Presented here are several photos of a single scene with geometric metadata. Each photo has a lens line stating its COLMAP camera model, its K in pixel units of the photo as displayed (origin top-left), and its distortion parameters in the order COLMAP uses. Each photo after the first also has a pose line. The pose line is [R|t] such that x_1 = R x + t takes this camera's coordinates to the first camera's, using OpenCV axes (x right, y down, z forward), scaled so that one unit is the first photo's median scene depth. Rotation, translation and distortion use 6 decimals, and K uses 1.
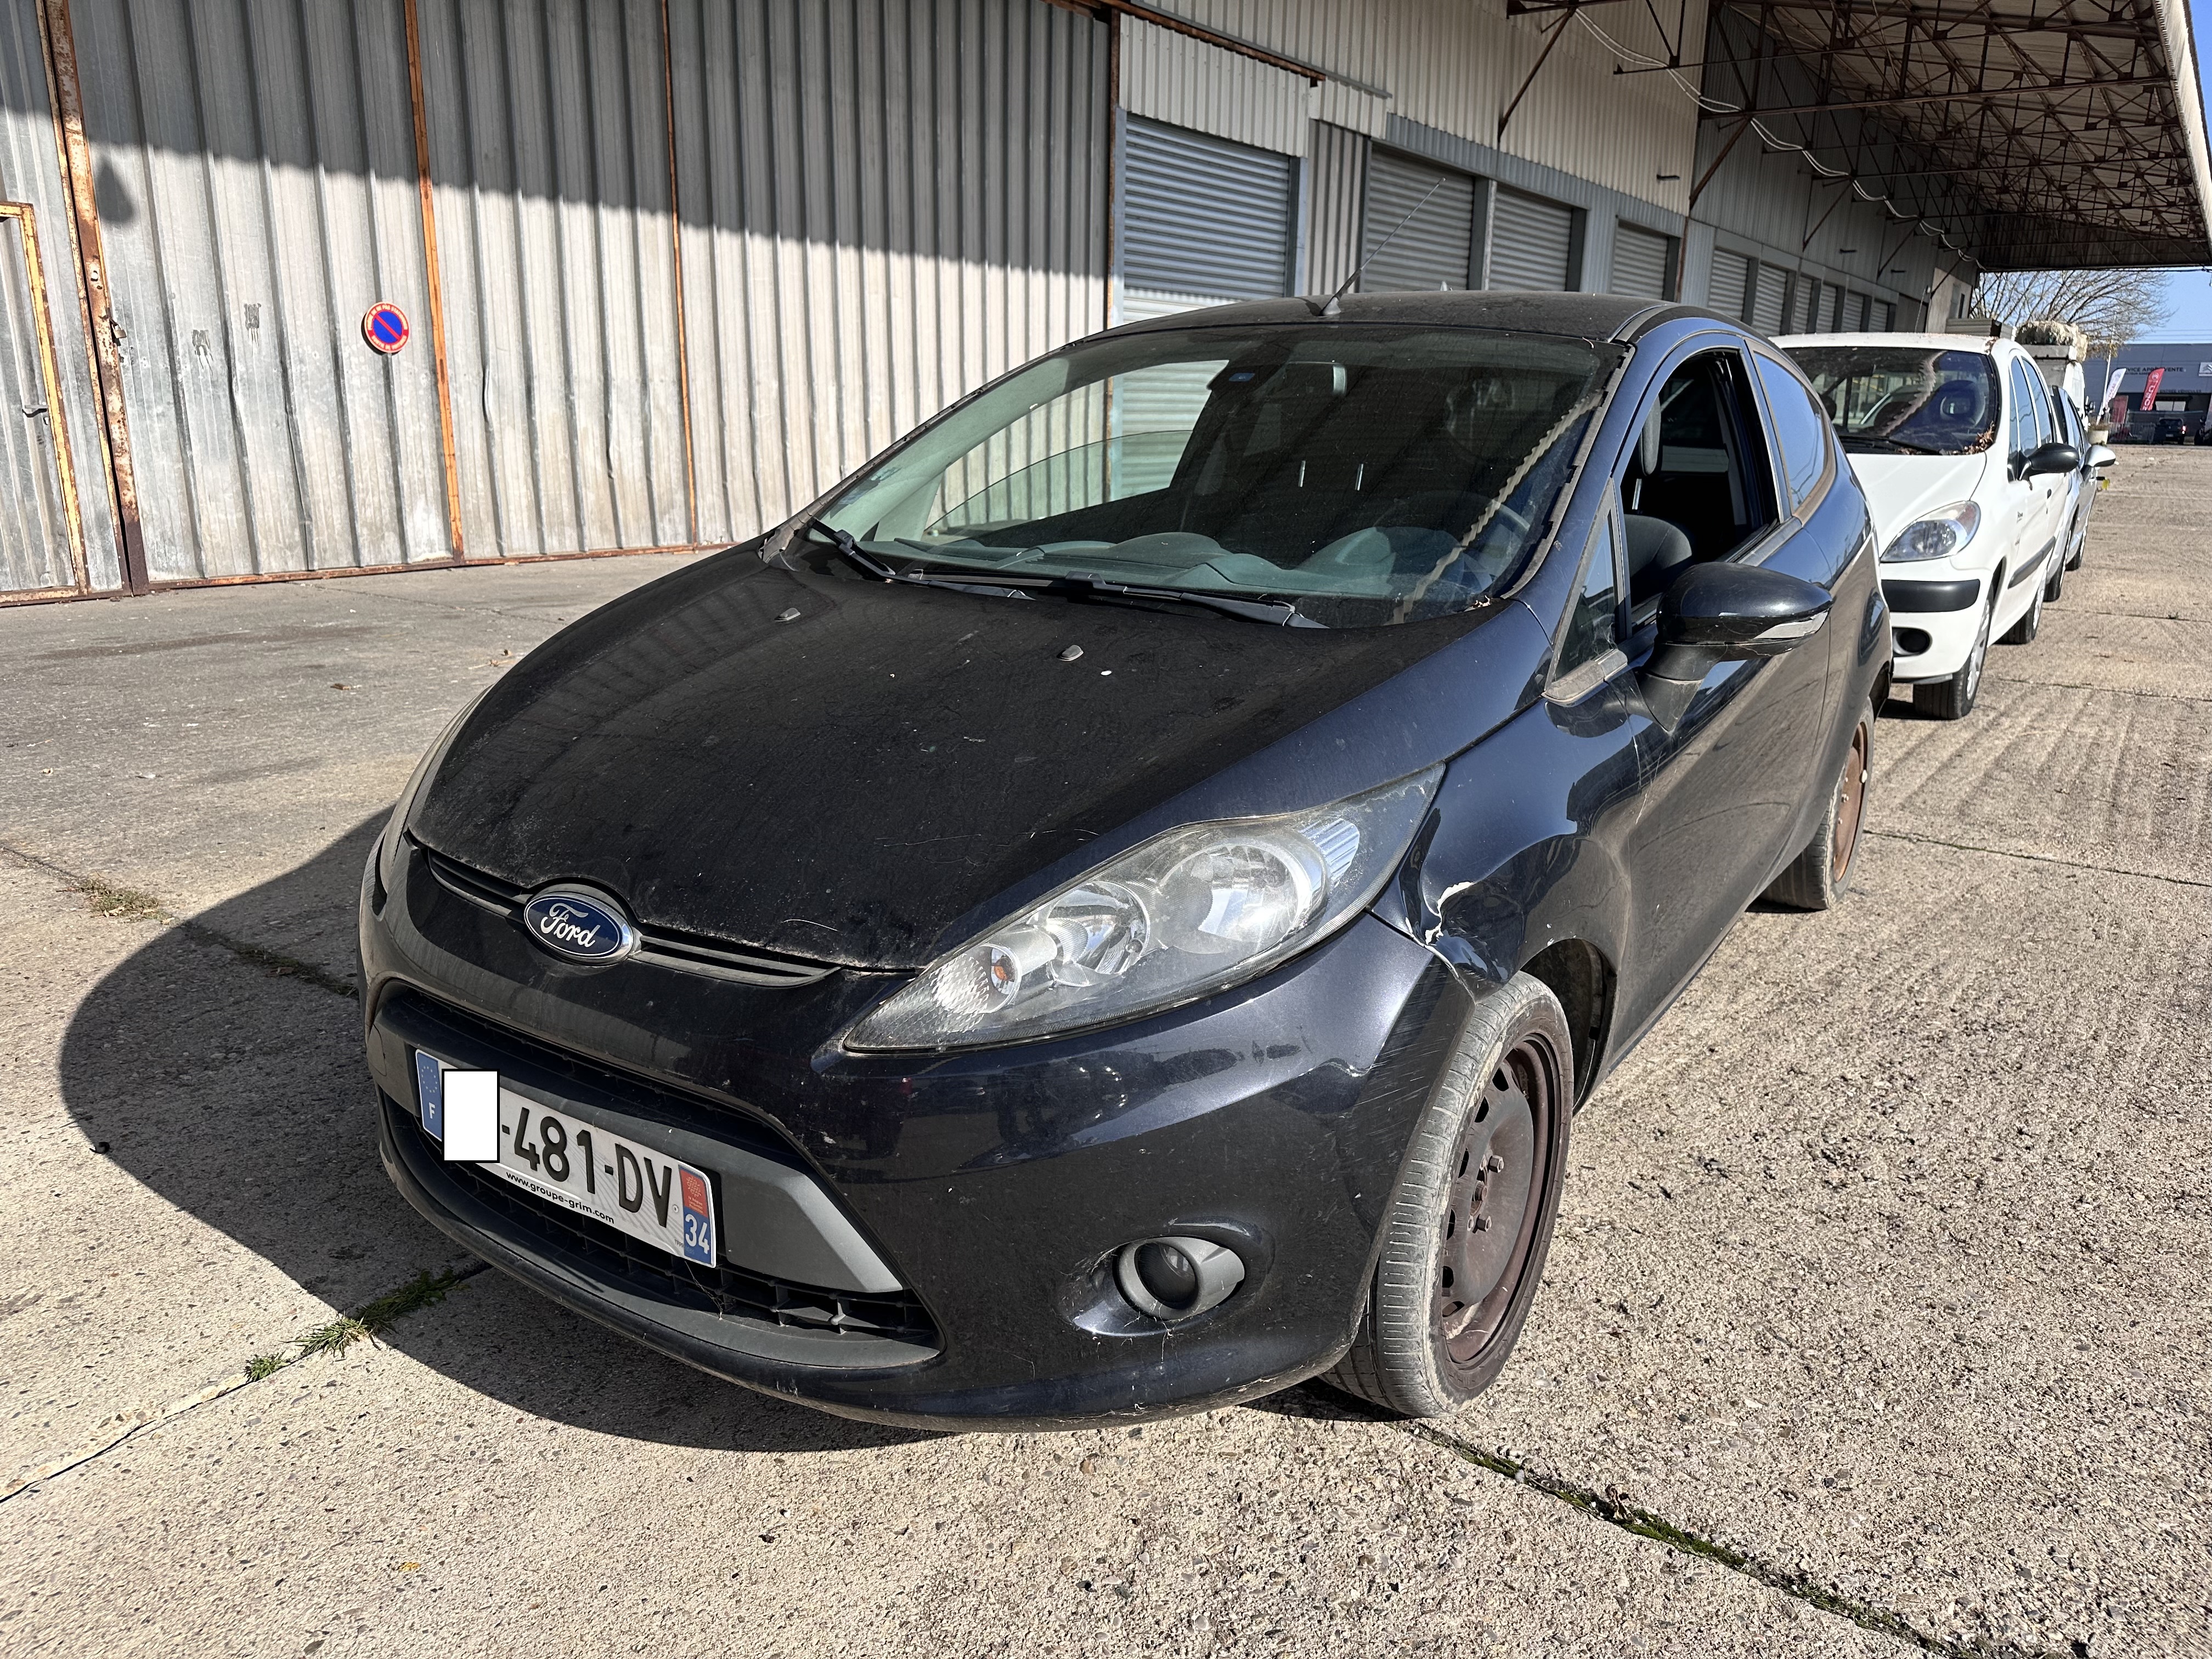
lens RADIAL K [[1533.0, 0, 1092.1], [0, 1533.0, 824.5], [0, 0, 1]] dist [0.011241, -0.026386]
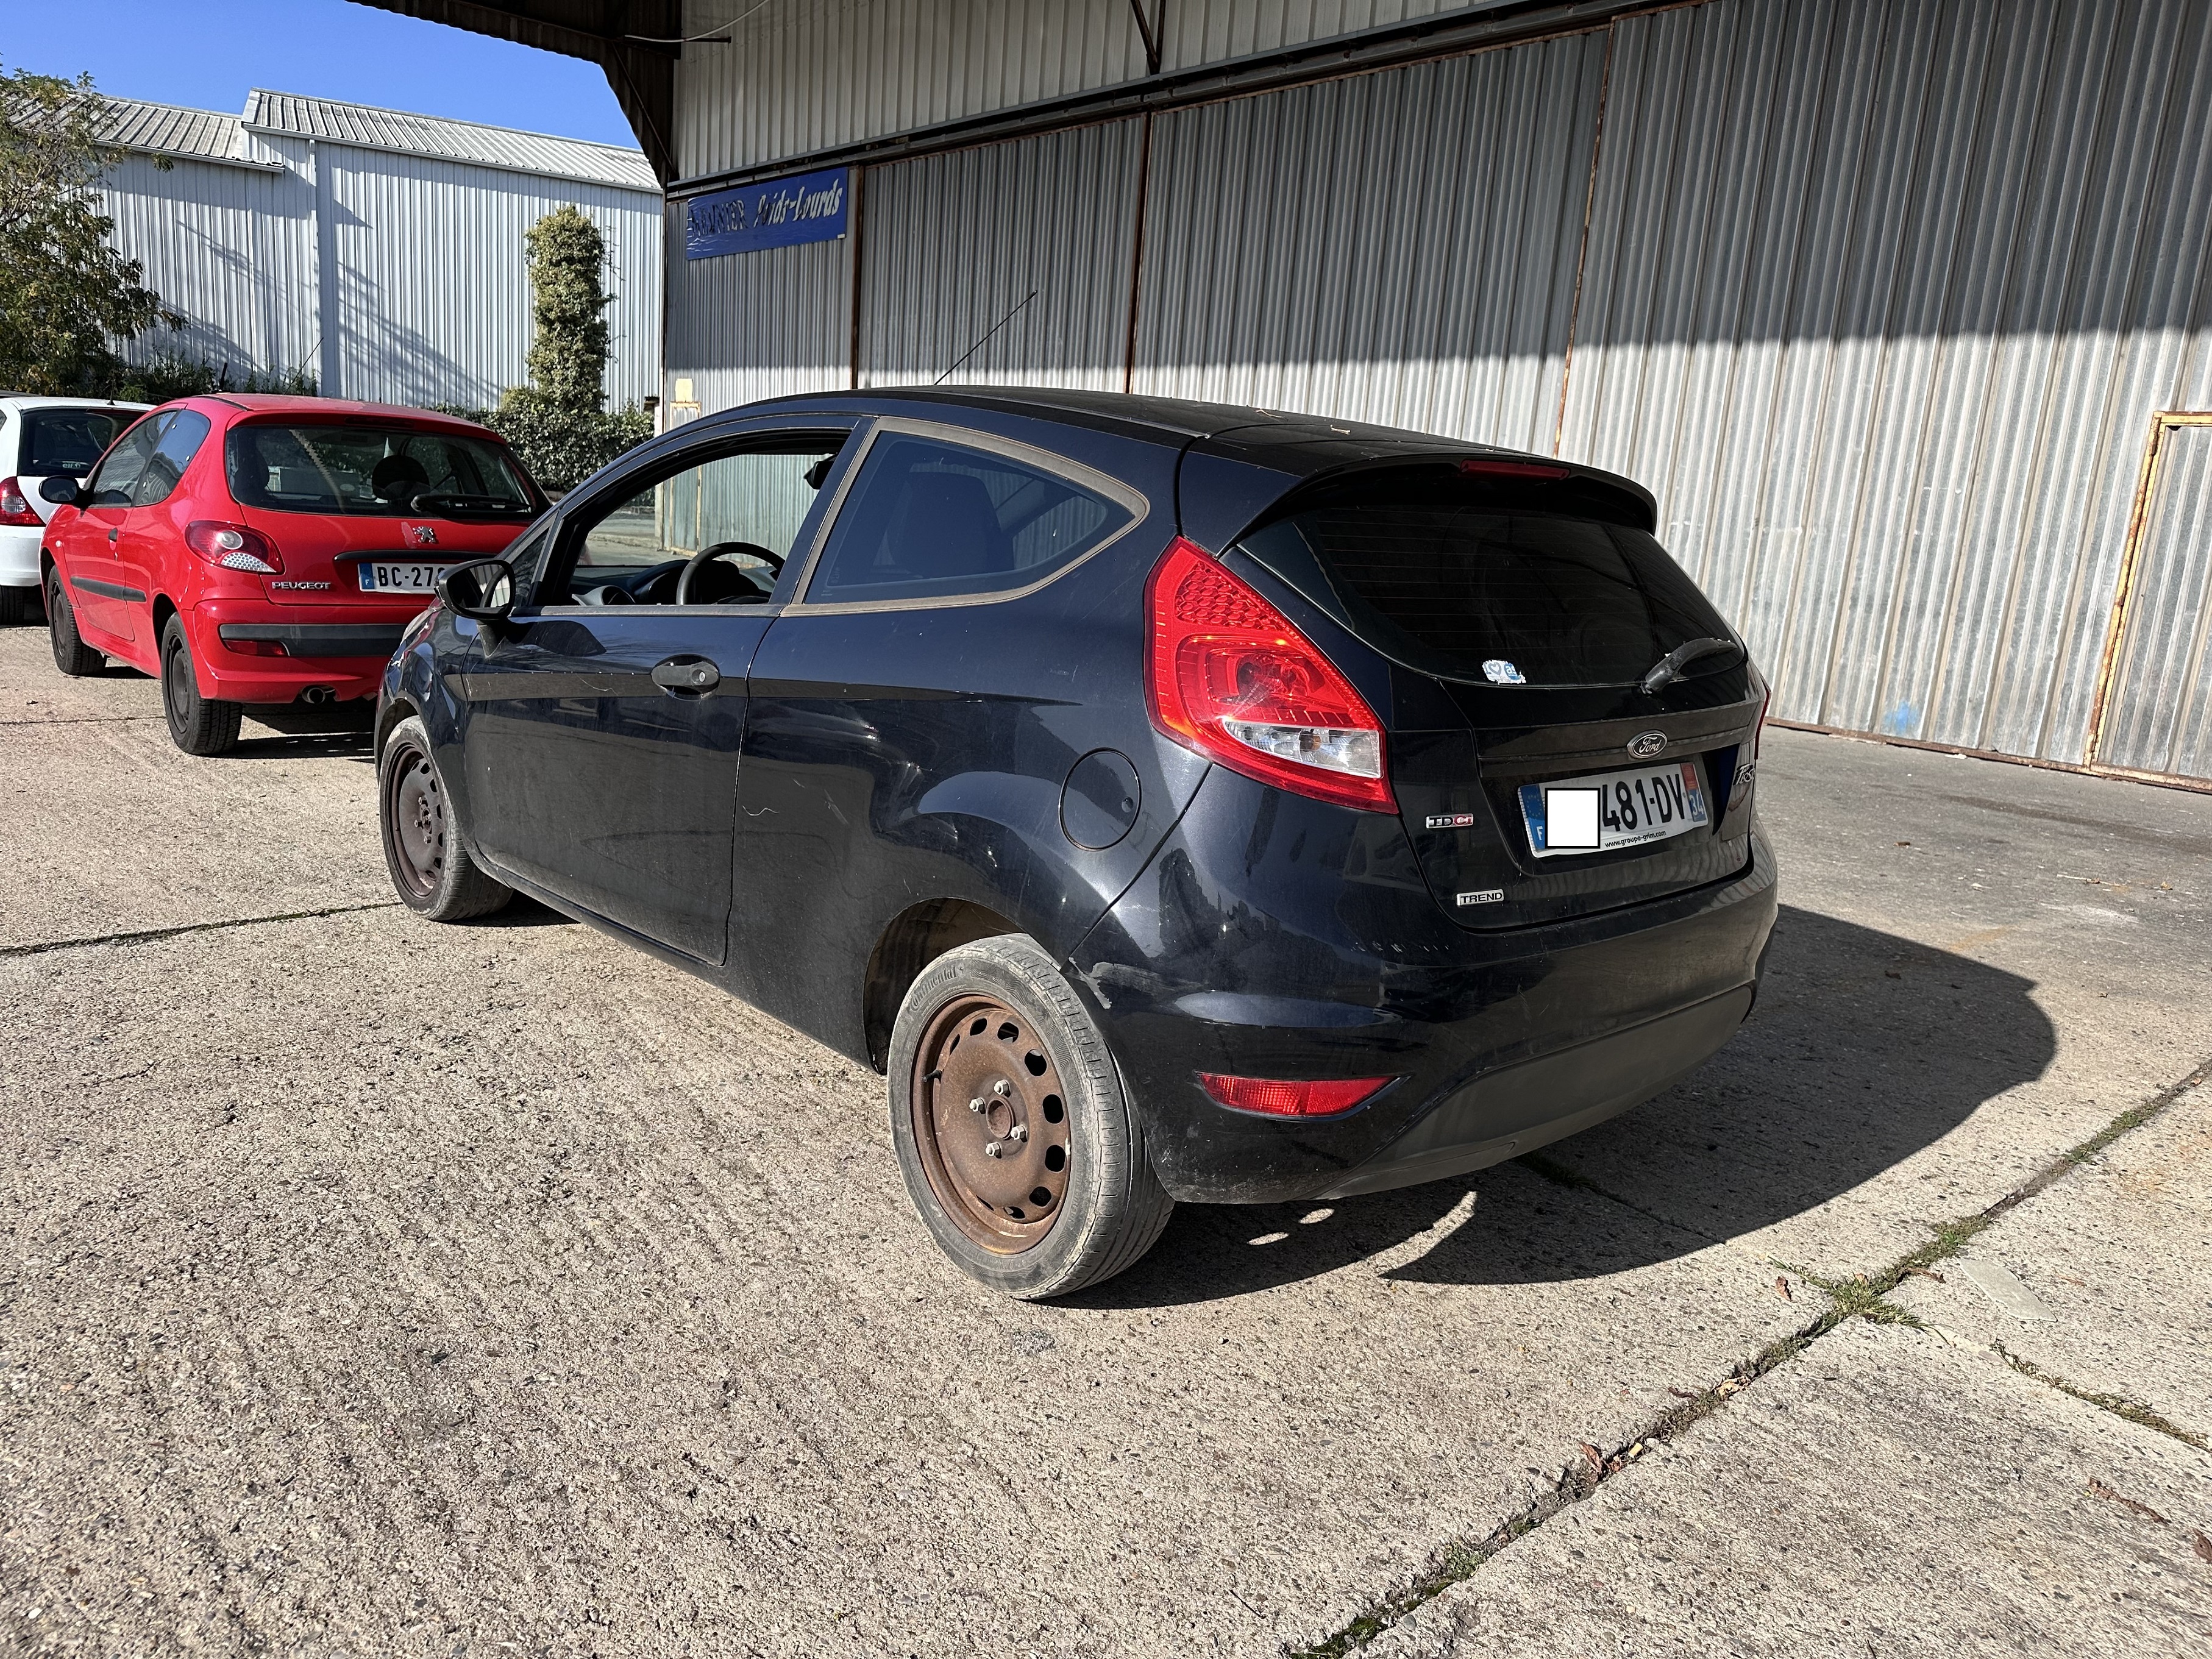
lens RADIAL K [[1532.9, 0, 1092.1], [0, 1532.9, 824.5], [0, 0, 1]] dist [0.011241, -0.026386]
pose [[-0.218444, 0.169865, -0.960952, 0.203071], [-0.327700, 0.914781, 0.236196, -0.054554], [0.919182, 0.366499, -0.144164, 0.208264]]
